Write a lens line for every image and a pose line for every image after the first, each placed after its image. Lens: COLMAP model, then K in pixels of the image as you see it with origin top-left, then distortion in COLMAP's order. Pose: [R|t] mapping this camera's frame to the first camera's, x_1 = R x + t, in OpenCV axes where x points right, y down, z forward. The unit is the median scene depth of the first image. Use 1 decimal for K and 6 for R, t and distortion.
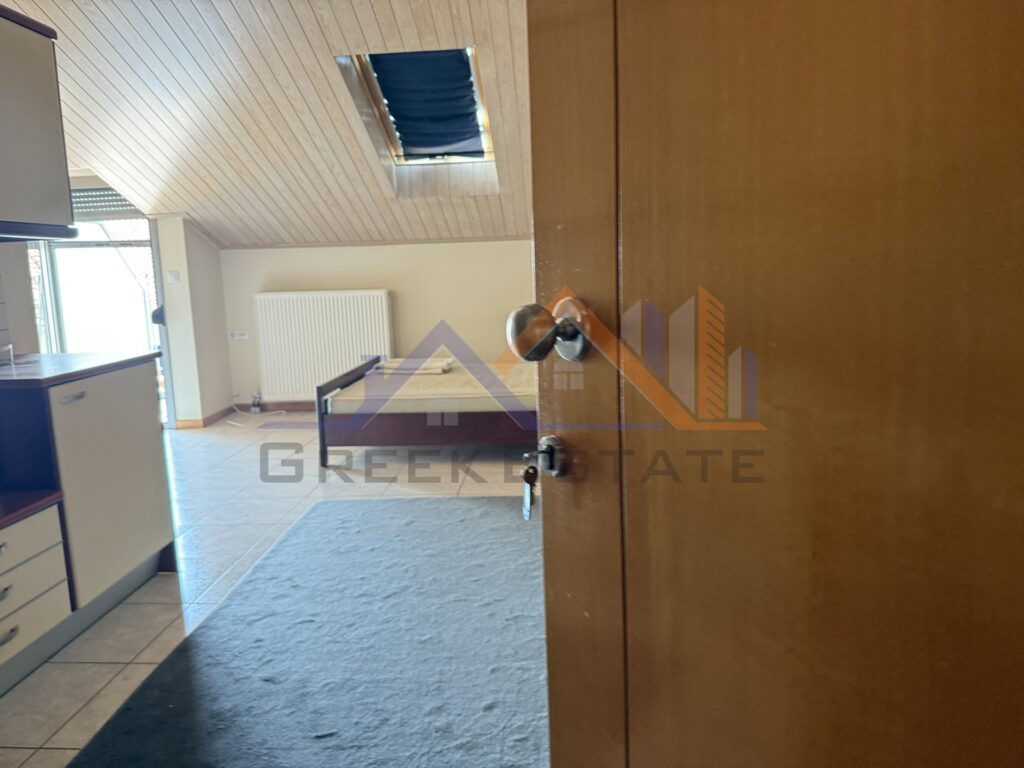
lens RADIAL K [[728.7, 0, 513.5], [0, 728.7, 383.9], [0, 0, 1]] dist [0.005589, -0.010087]
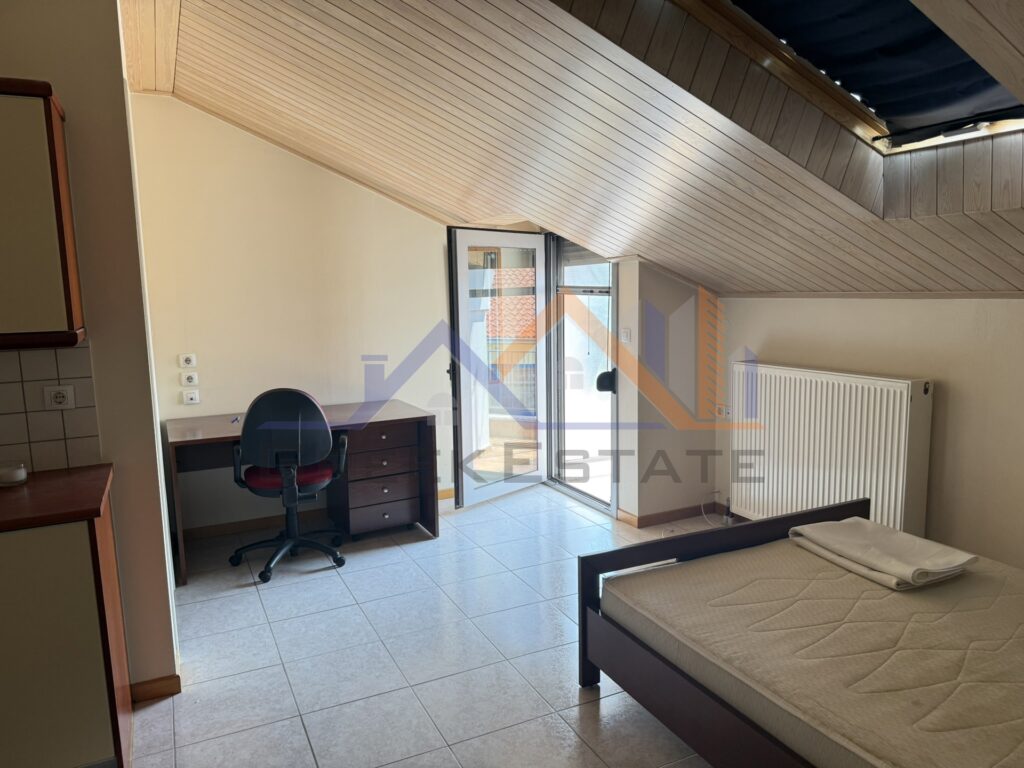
lens RADIAL K [[728.7, 0, 506.7], [0, 728.7, 386.6], [0, 0, 1]] dist [0.005589, -0.010087]
pose [[0.485381, 0.138524, -0.863259, 0.161142], [-0.128522, 0.987947, 0.086269, -0.144362], [0.864805, 0.069075, 0.497334, 0.506137]]
